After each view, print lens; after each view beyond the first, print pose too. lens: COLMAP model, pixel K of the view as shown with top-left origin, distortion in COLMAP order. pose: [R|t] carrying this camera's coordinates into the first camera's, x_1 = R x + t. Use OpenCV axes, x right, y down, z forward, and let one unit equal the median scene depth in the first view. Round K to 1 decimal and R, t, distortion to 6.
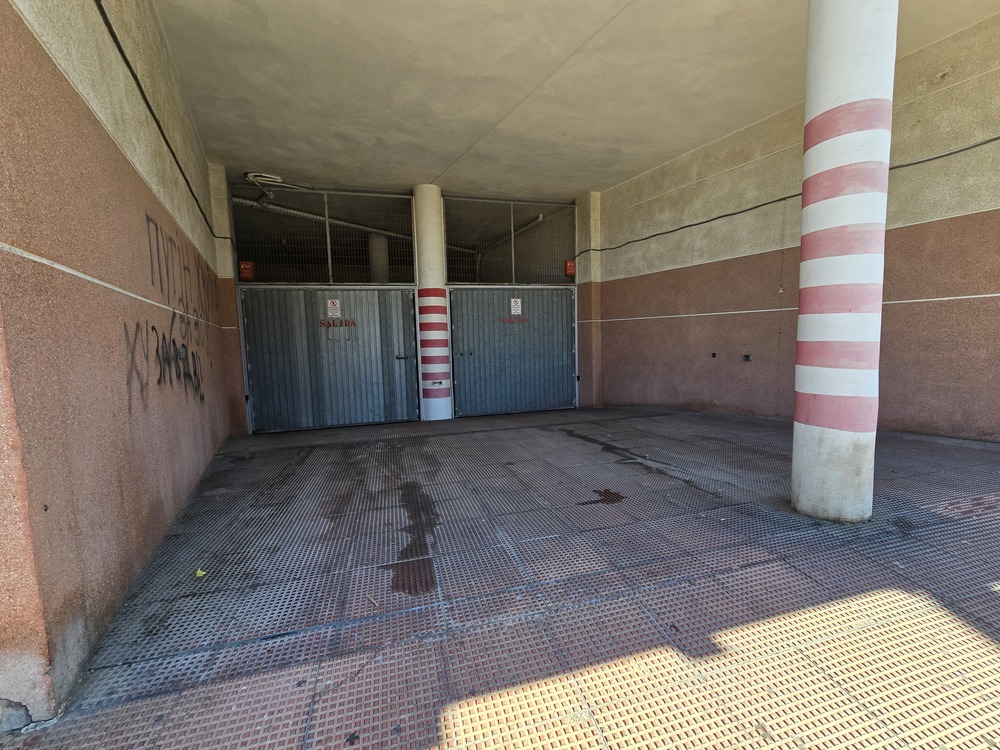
lens RADIAL K [[412.5, 0, 501.9], [0, 412.5, 377.0], [0, 0, 1]] dist [-0.007807, 0.001320]
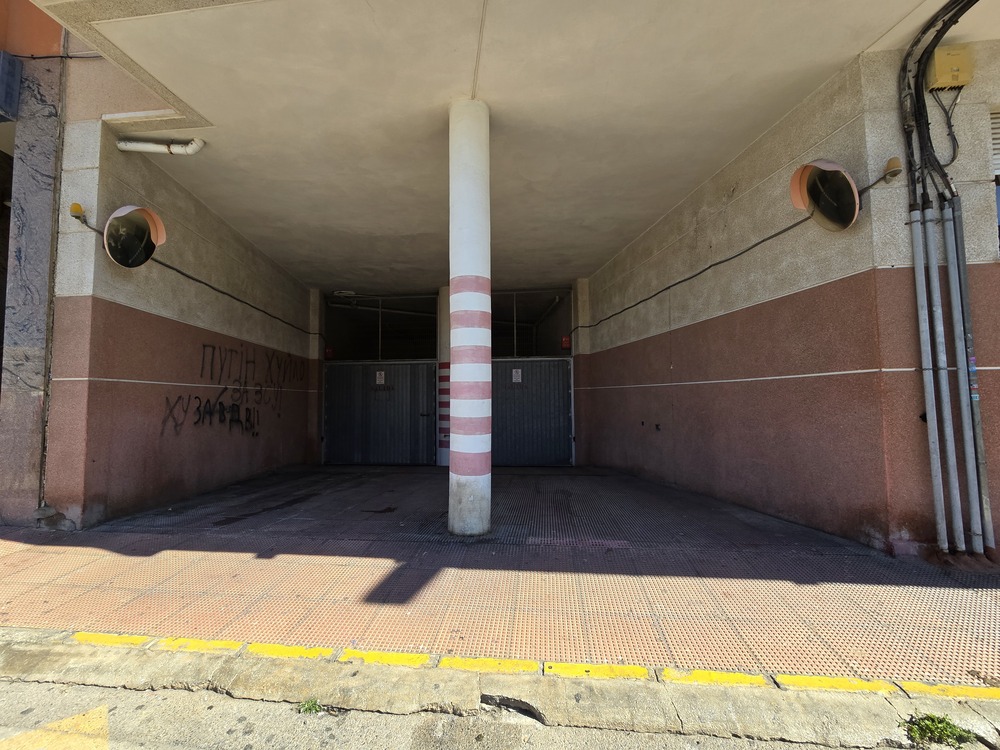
lens RADIAL K [[412.5, 0, 498.8], [0, 412.5, 377.0], [0, 0, 1]] dist [-0.007807, 0.001320]
pose [[0.927435, 0.002268, -0.373977, 0.468313], [-0.053554, 0.990481, -0.126803, -0.013080], [0.370130, 0.137630, 0.918728, -0.129829]]
